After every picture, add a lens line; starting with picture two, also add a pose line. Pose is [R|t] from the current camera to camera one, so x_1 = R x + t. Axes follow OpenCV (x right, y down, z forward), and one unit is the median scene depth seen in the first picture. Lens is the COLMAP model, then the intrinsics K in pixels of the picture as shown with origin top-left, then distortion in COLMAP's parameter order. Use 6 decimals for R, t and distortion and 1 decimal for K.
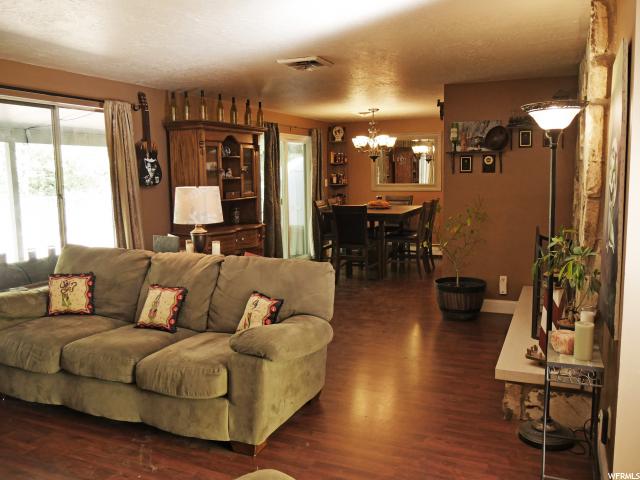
lens RADIAL K [[553.6, 0, 320.0], [0, 553.6, 240.0], [0, 0, 1]] dist [-0.037132, 0.001488]
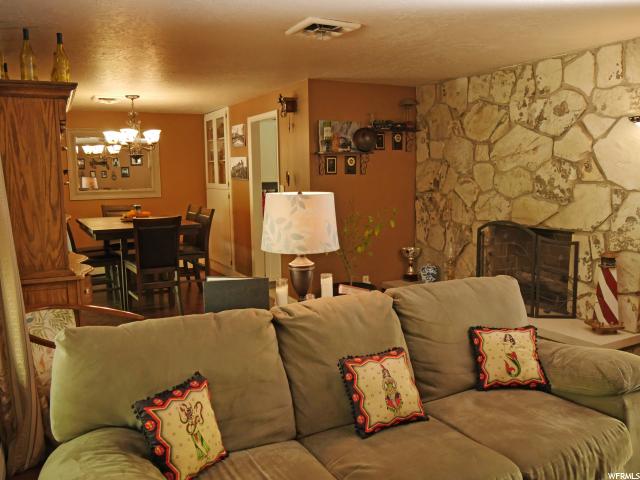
lens RADIAL K [[541.1, 0, 320.6], [0, 541.1, 254.5], [0, 0, 1]] dist [-0.007473, 0.002217]
pose [[0.616895, -0.116183, 0.778423, -0.510828], [0.101287, 0.992539, 0.067871, -0.049406], [-0.780501, 0.036975, 0.624061, 0.436212]]
